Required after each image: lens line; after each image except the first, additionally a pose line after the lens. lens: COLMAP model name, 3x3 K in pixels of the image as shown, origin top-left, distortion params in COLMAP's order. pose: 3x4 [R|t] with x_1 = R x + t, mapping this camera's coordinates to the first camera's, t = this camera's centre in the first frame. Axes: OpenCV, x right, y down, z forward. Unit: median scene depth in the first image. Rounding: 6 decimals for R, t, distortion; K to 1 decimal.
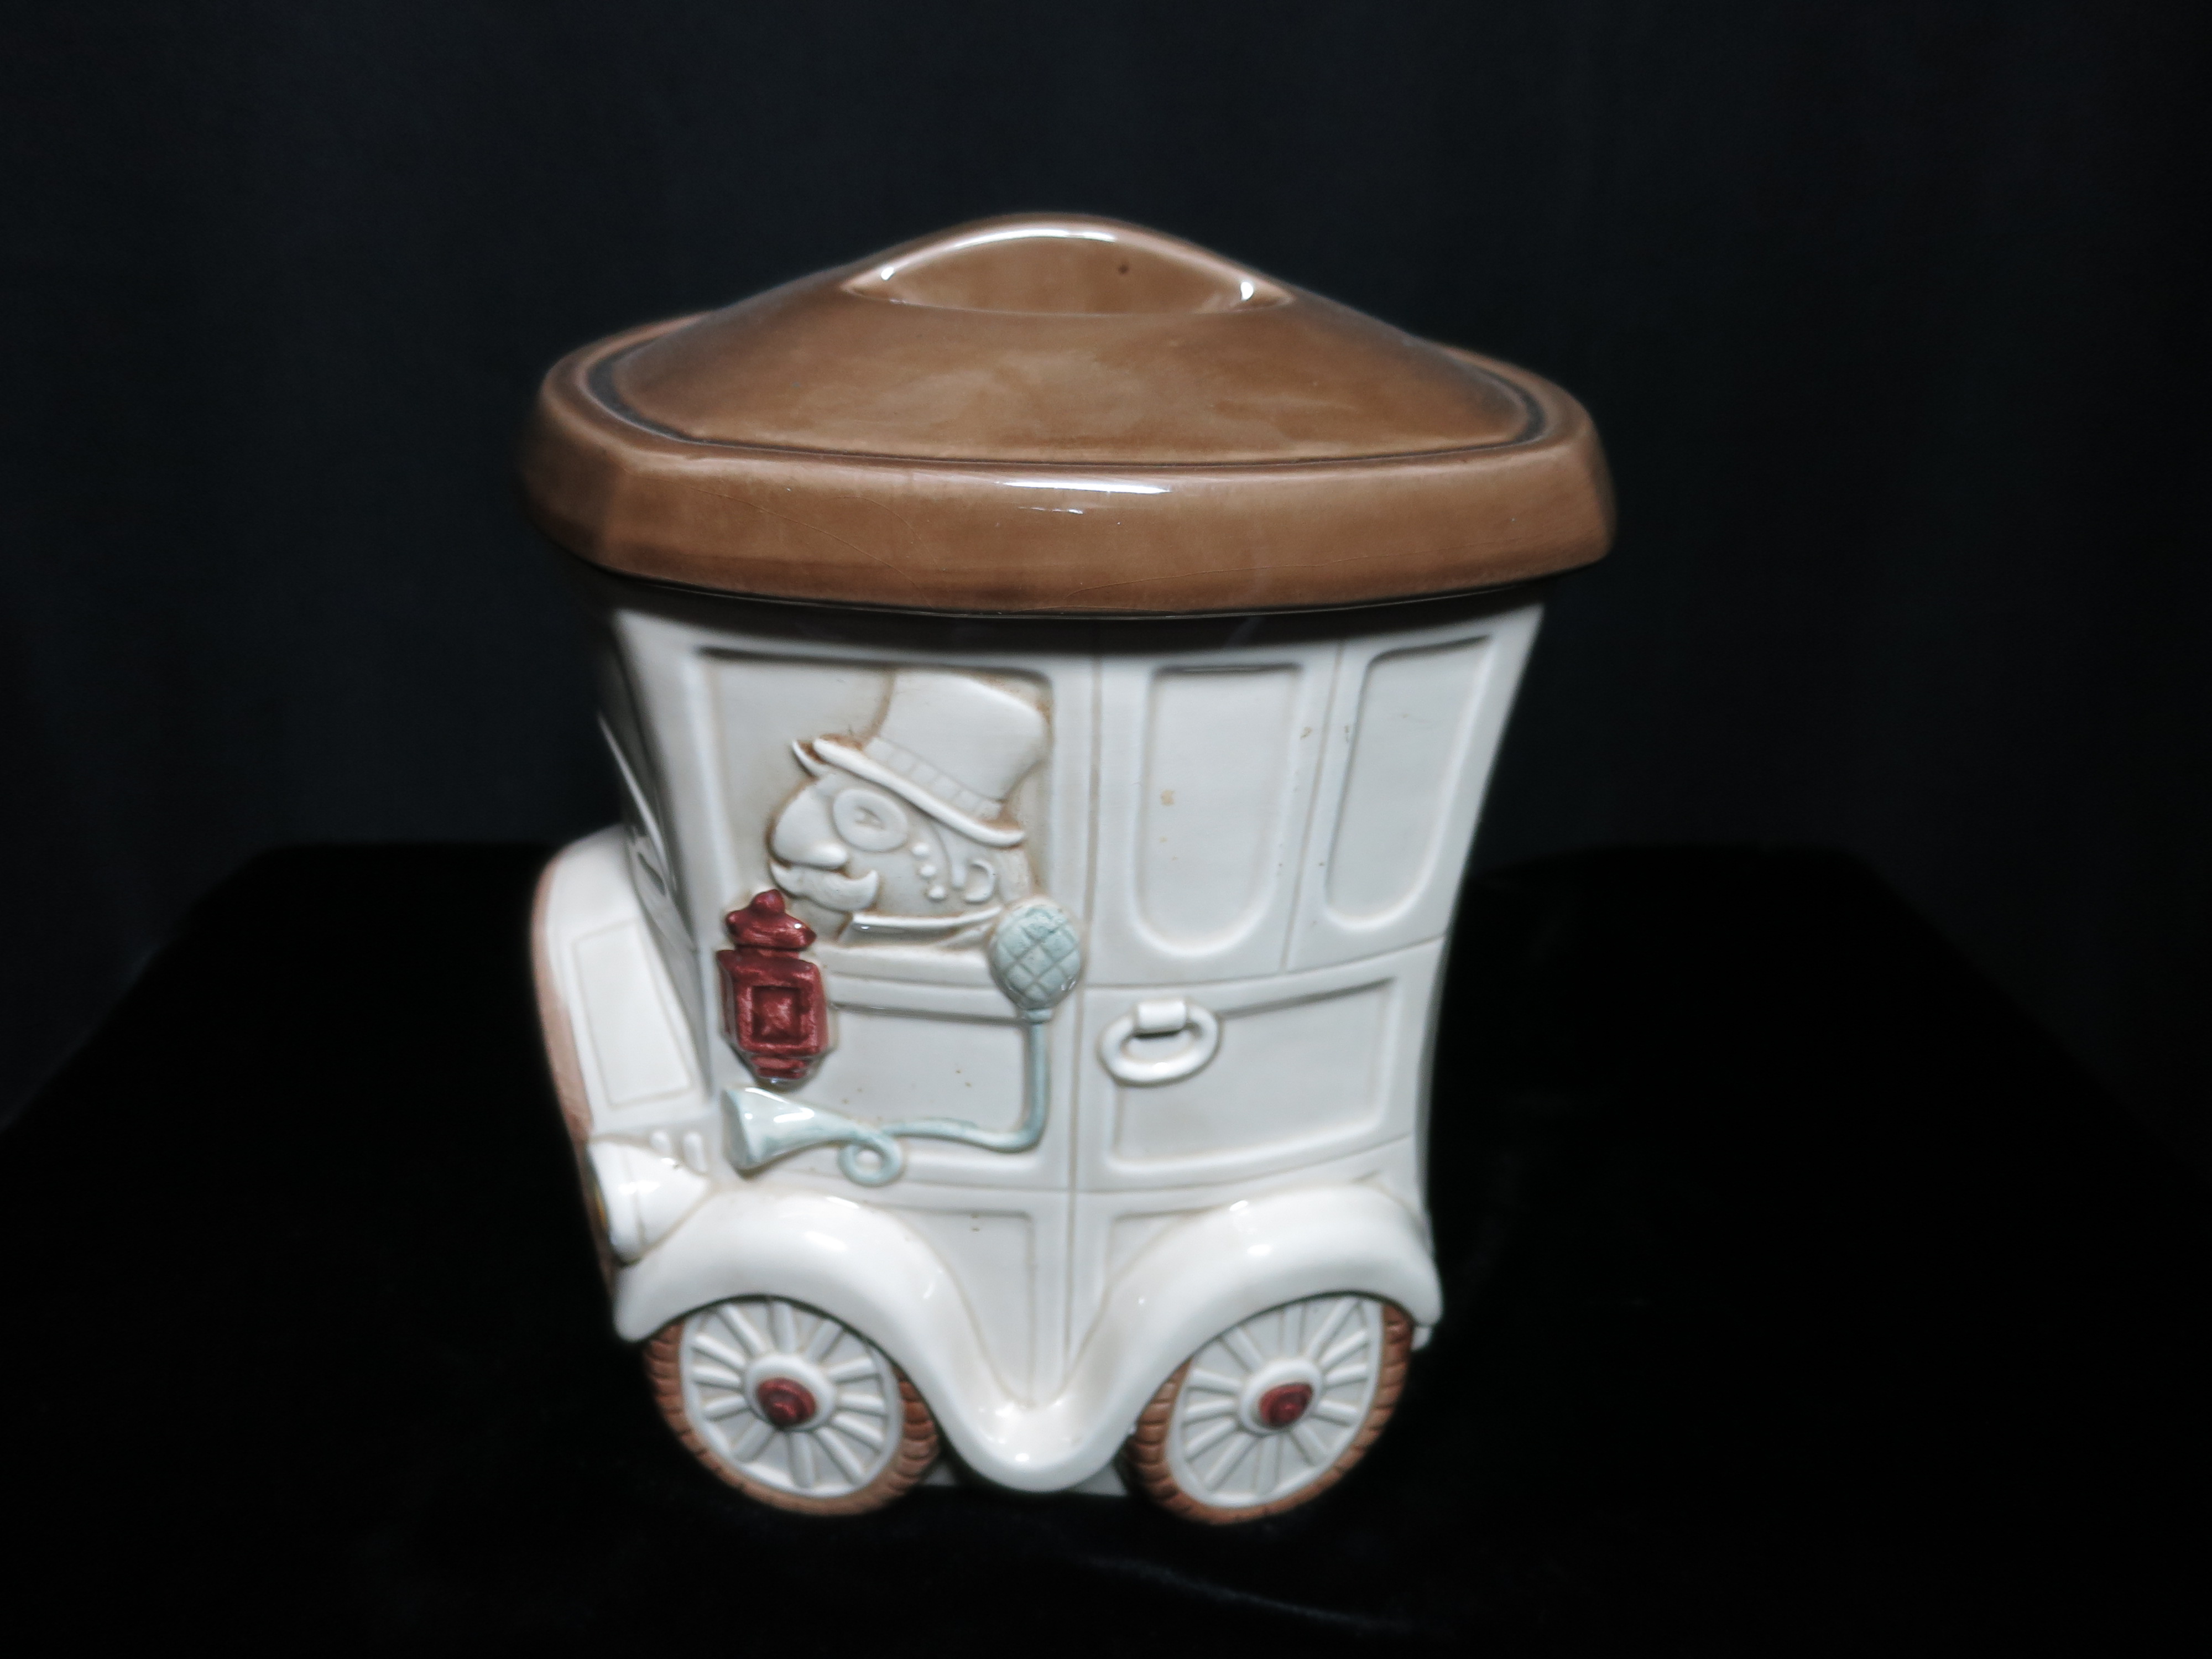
lens RADIAL K [[1496.8, 0, 1106.0], [0, 1496.8, 829.5], [0, 0, 1]] dist [-0.003450, -0.000219]
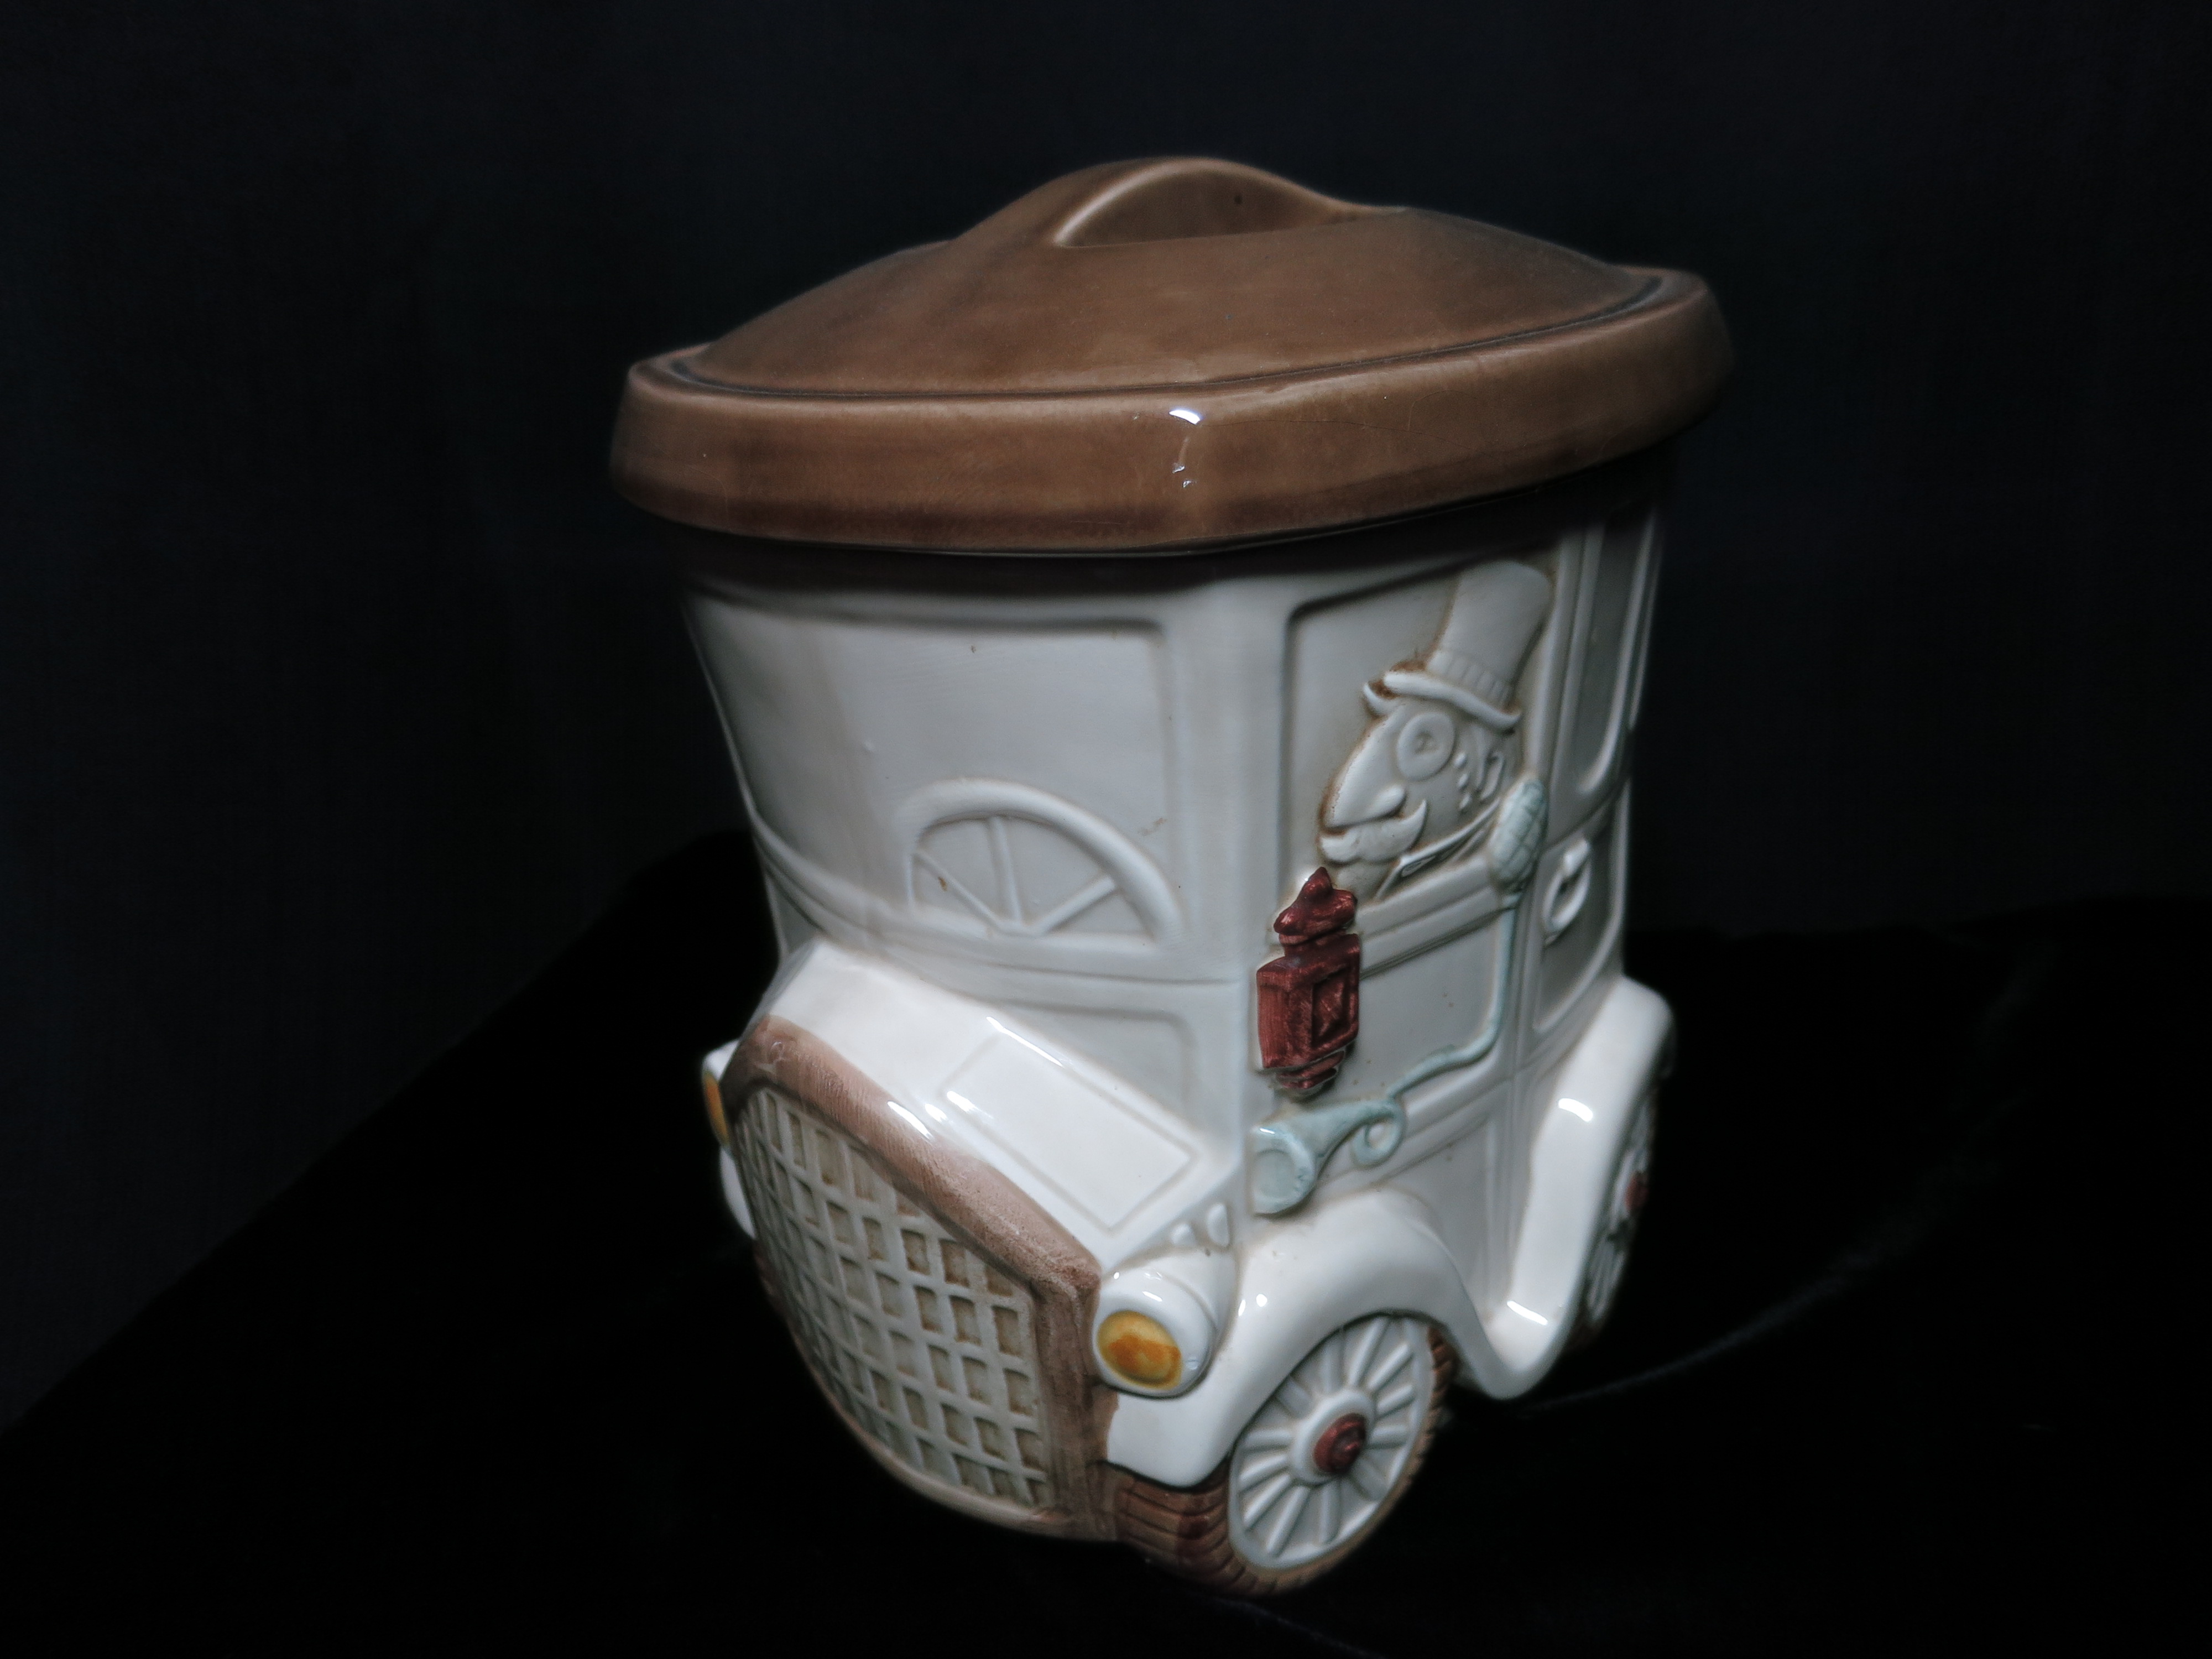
lens RADIAL K [[1496.8, 0, 1106.0], [0, 1496.8, 829.5], [0, 0, 1]] dist [-0.003450, -0.000219]
pose [[0.754416, -0.335758, 0.564024, -0.844083], [0.365163, 0.928712, 0.064426, -0.089170], [-0.545448, 0.157357, 0.823241, 0.327165]]
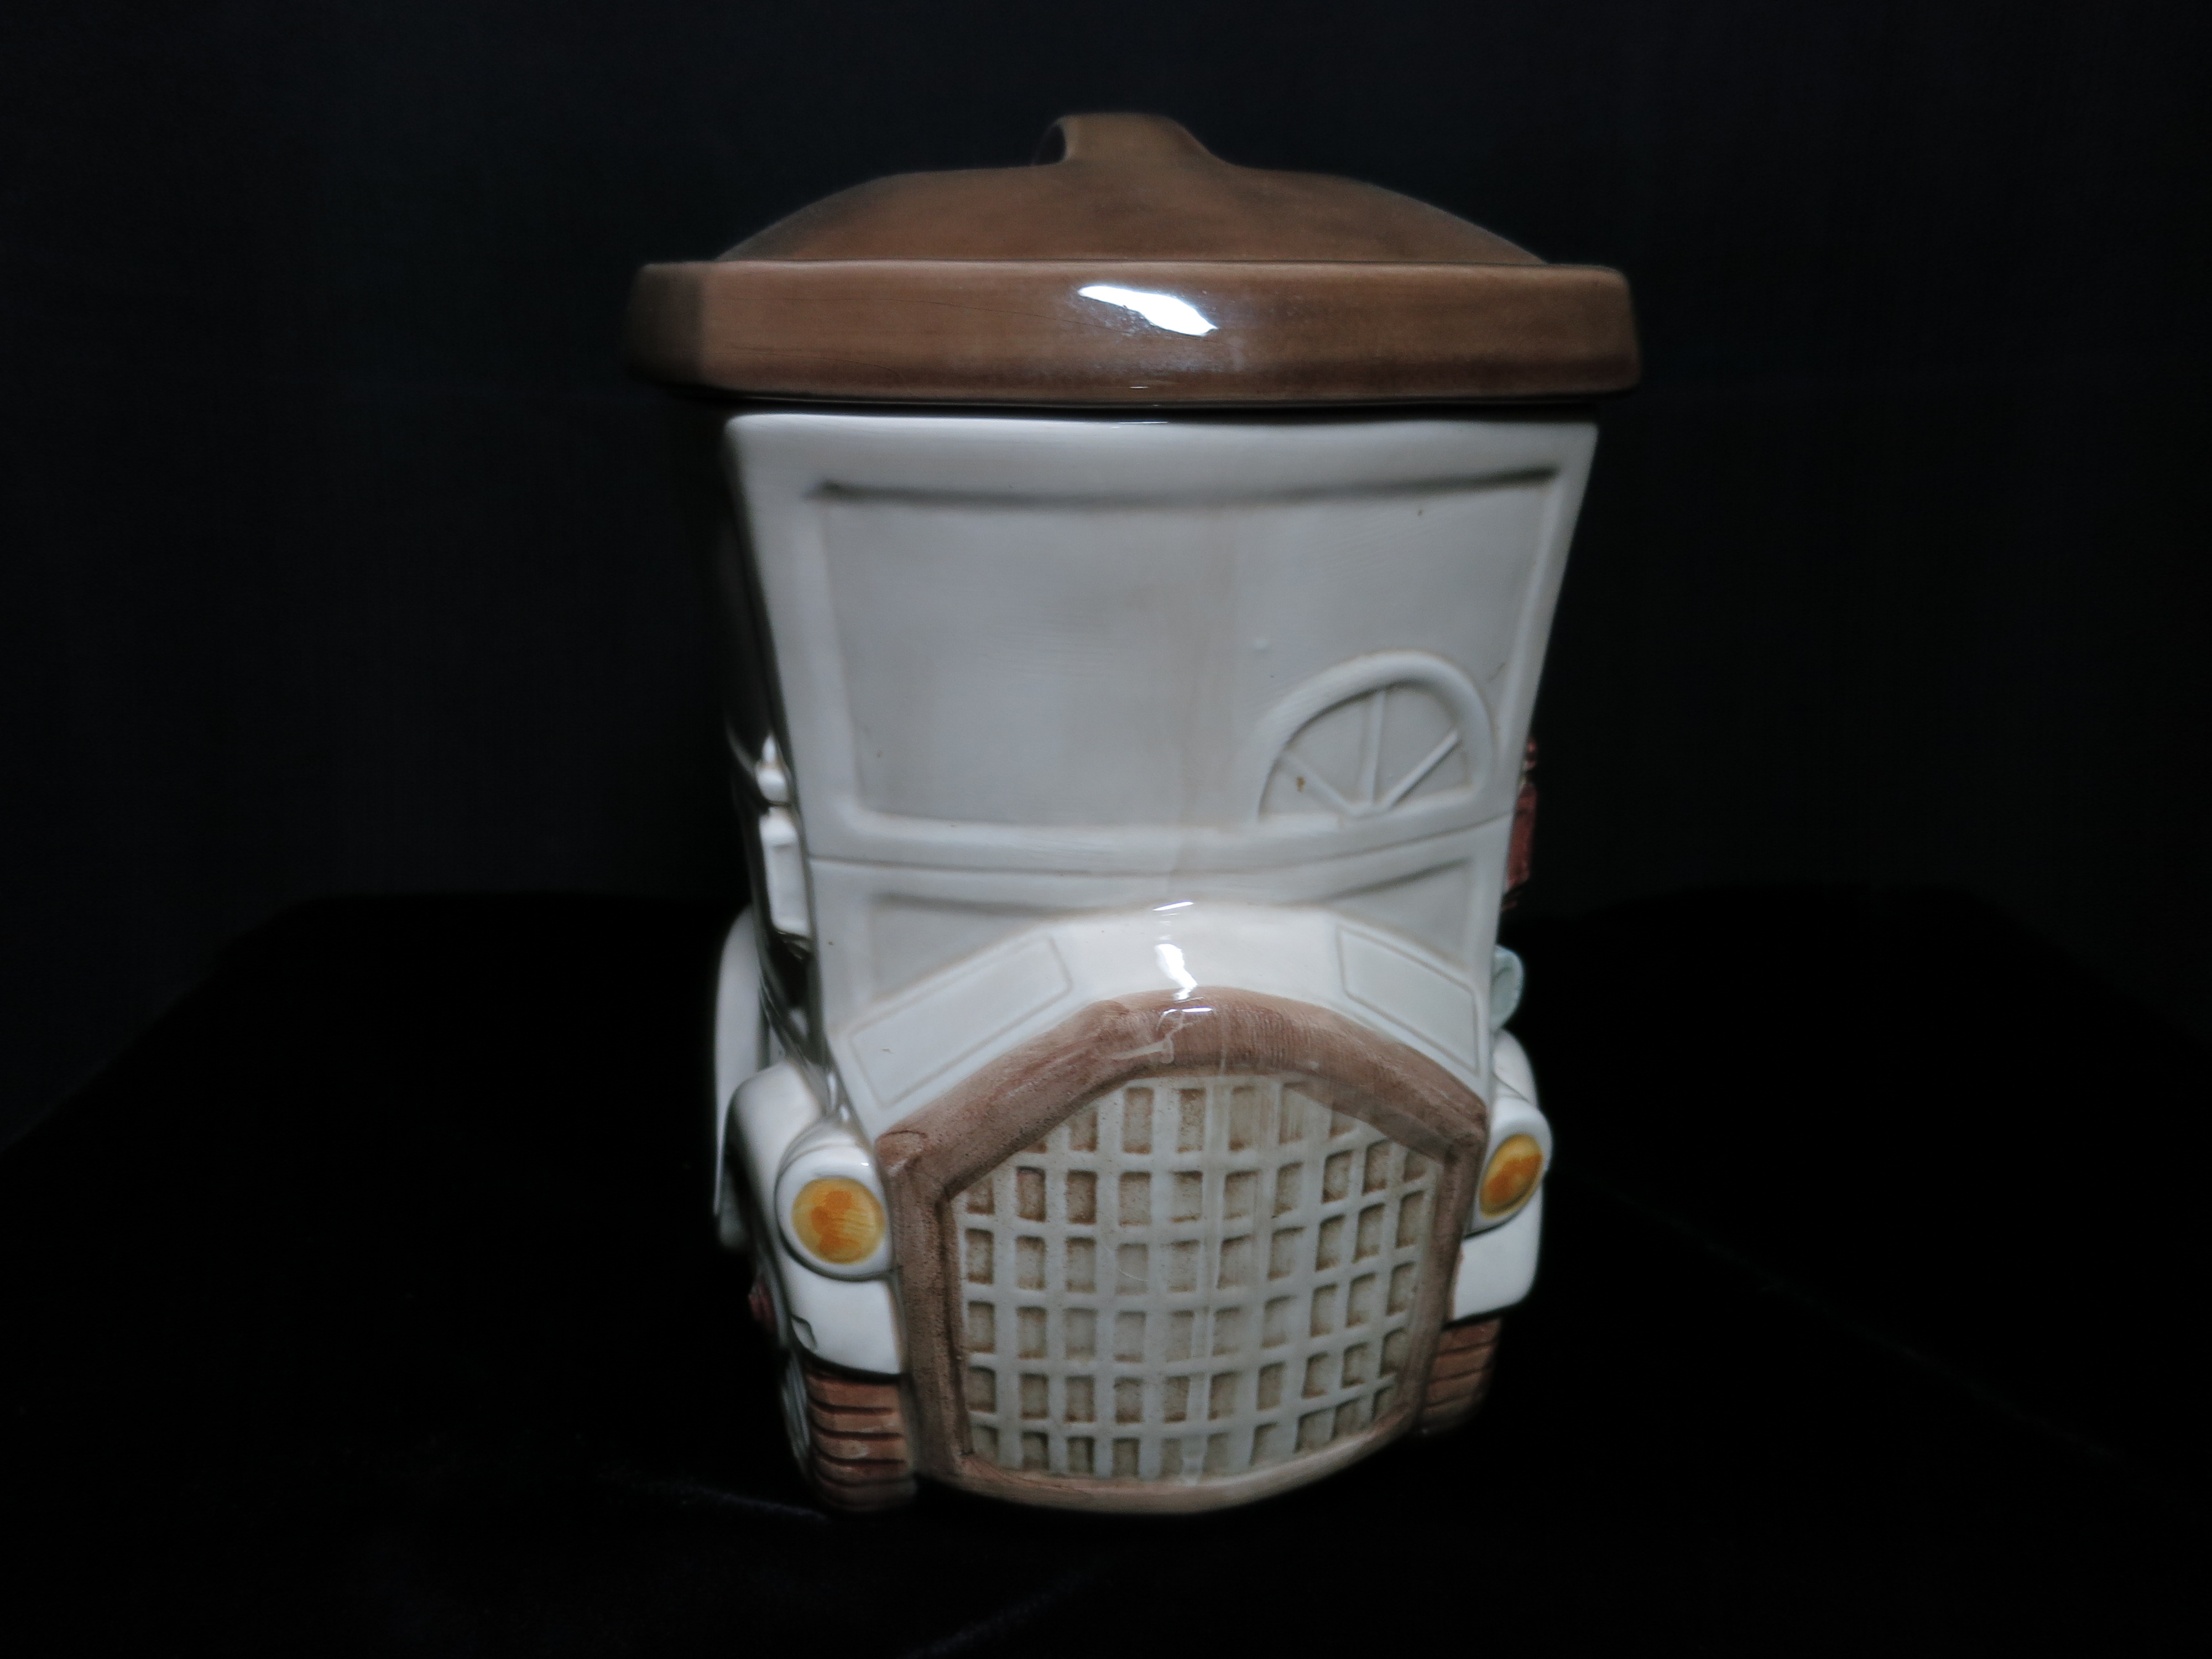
lens RADIAL K [[1542.8, 0, 1106.0], [0, 1542.8, 829.5], [0, 0, 1]] dist [-0.002402, -0.000547]
pose [[0.000311, -0.366240, 0.930520, -1.297605], [0.432177, 0.839182, 0.330146, -0.377886], [-0.901789, 0.402047, 0.158541, 1.141723]]
